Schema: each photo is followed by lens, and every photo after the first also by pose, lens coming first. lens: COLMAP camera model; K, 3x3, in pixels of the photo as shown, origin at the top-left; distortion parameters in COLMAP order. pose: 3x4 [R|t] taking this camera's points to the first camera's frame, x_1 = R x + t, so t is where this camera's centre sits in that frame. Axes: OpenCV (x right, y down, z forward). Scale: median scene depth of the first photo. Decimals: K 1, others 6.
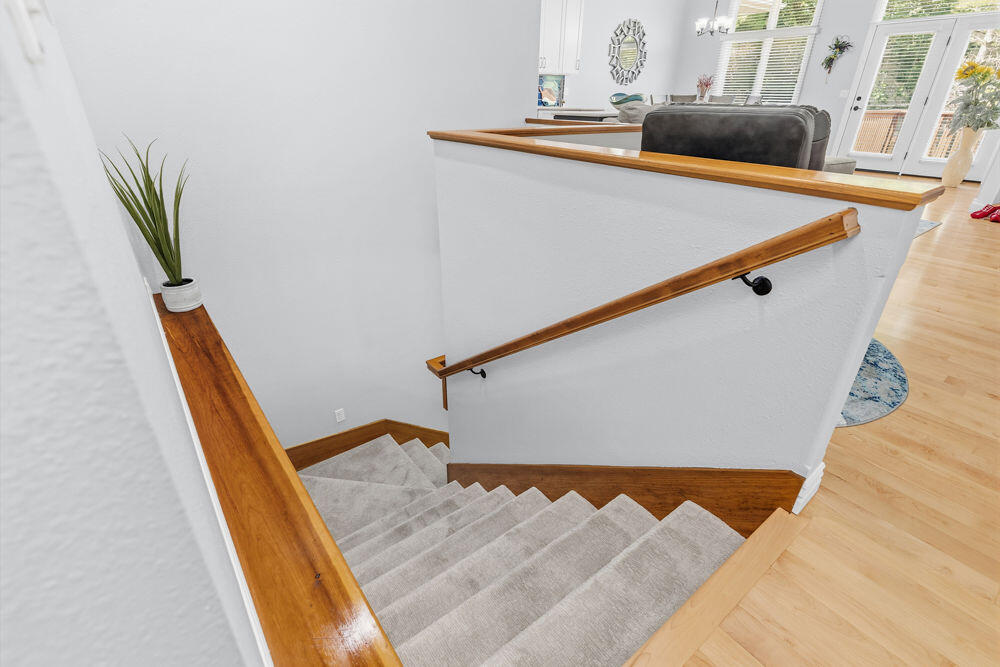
lens RADIAL K [[479.9, 0, 500.0], [0, 479.9, 333.5], [0, 0, 1]] dist [0.003727, 0.000001]
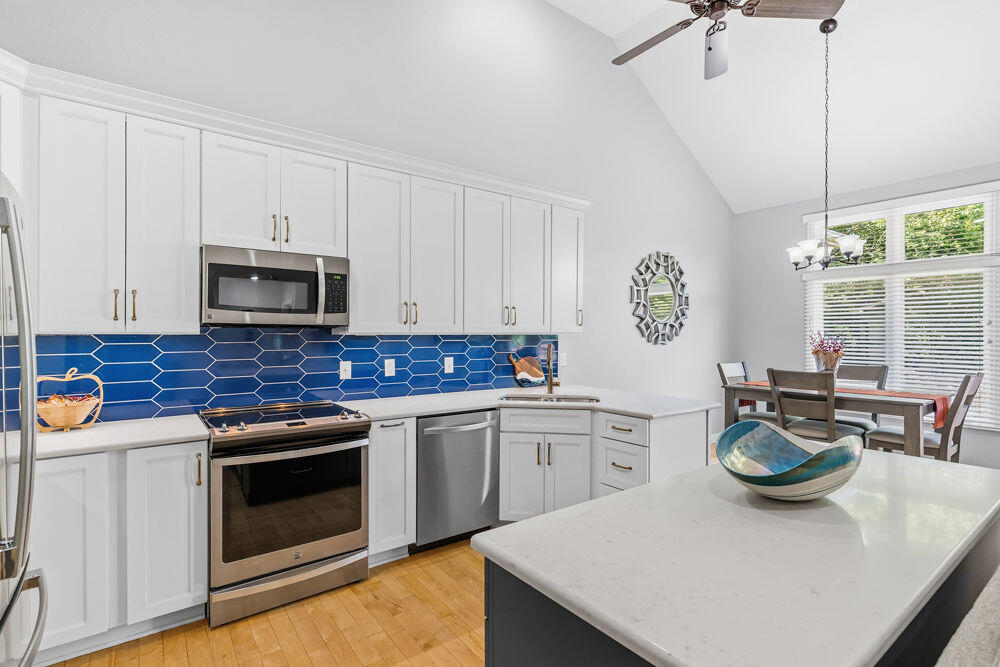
lens RADIAL K [[479.9, 0, 500.0], [0, 479.9, 333.5], [0, 0, 1]] dist [0.003727, 0.000001]
pose [[0.999589, -0.012398, -0.025850, 0.078371], [-0.000456, 0.894662, -0.446744, -0.275989], [0.028666, 0.446572, 0.894289, 0.477304]]
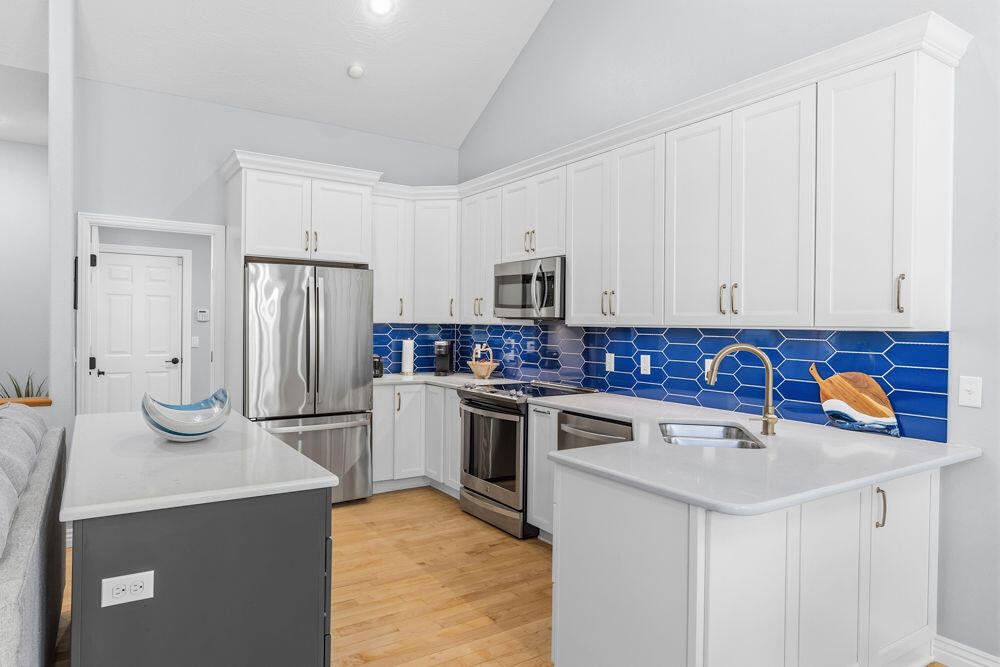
lens RADIAL K [[620.4, 0, 500.0], [0, 620.4, 333.5], [0, 0, 1]] dist [0.002149, 0.001038]
pose [[-0.081705, -0.000991, -0.996656, 0.450059], [-0.457348, 0.888534, 0.036609, -0.421686], [0.885527, 0.458810, -0.073051, 0.782620]]
